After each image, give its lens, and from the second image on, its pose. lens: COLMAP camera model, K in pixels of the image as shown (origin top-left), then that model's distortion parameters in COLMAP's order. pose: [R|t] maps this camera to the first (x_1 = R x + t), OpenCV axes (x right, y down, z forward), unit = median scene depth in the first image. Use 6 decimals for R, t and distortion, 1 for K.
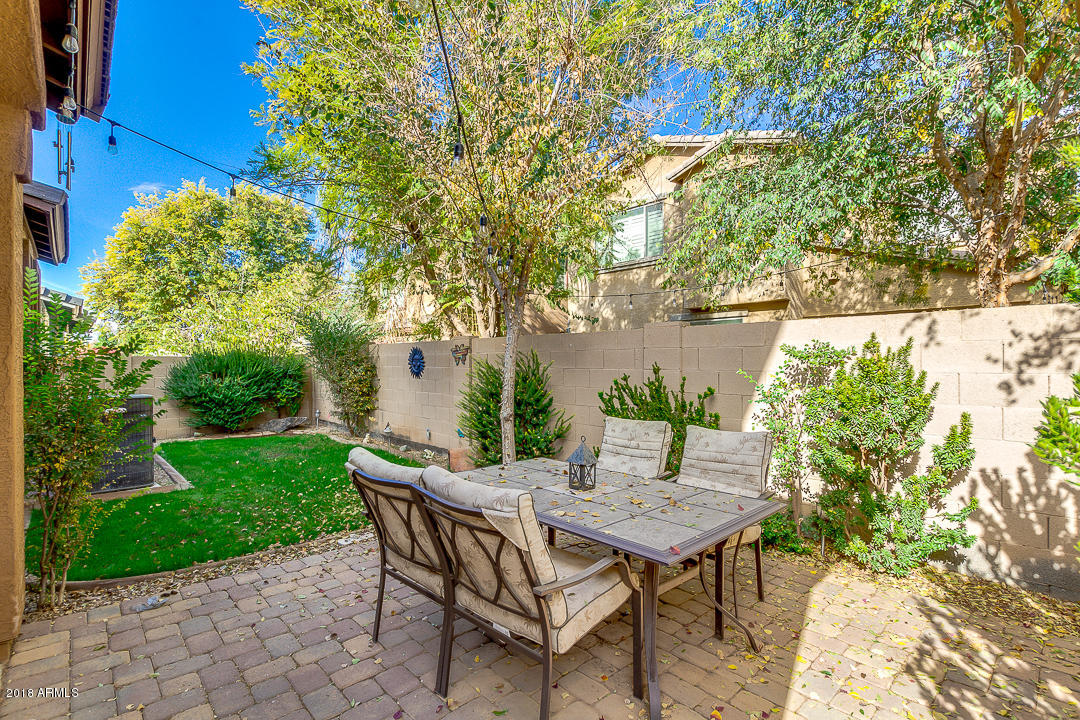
lens RADIAL K [[487.5, 0, 558.6], [0, 487.5, 360.0], [0, 0, 1]] dist [0.000994, -0.000043]
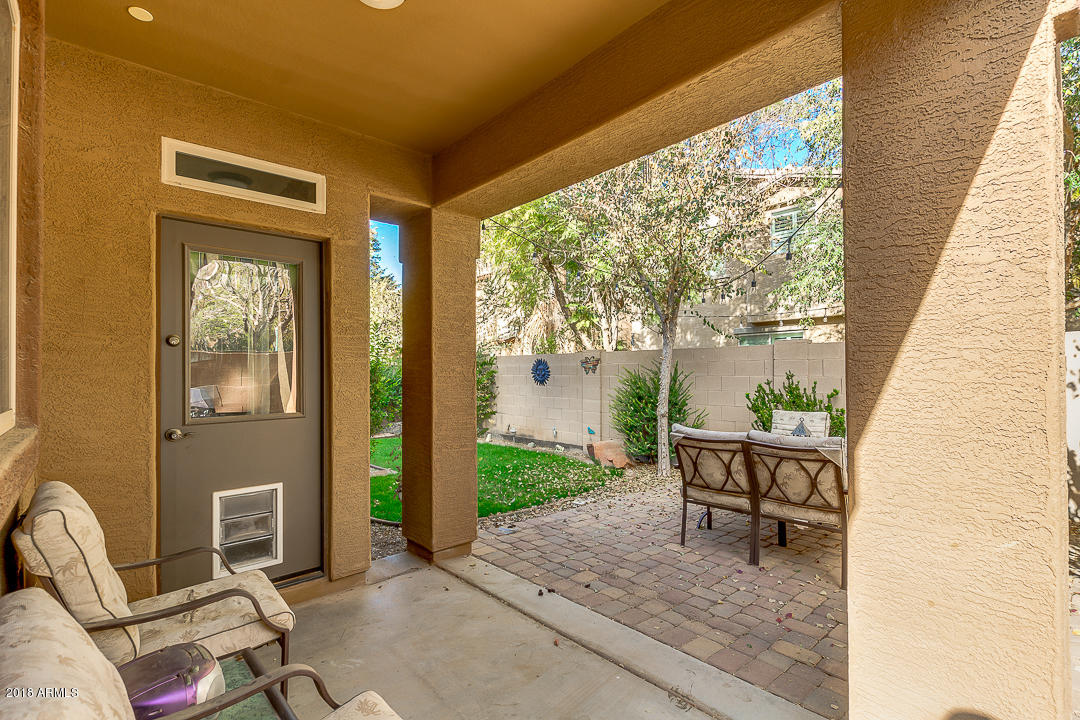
lens RADIAL K [[502.4, 0, 550.9], [0, 502.4, 365.6], [0, 0, 1]] dist [0.002376, -0.000187]
pose [[0.999904, -0.006928, -0.011961, -0.442833], [0.006840, 0.999949, -0.007383, -0.002528], [0.012012, 0.007301, 0.999901, -0.371852]]
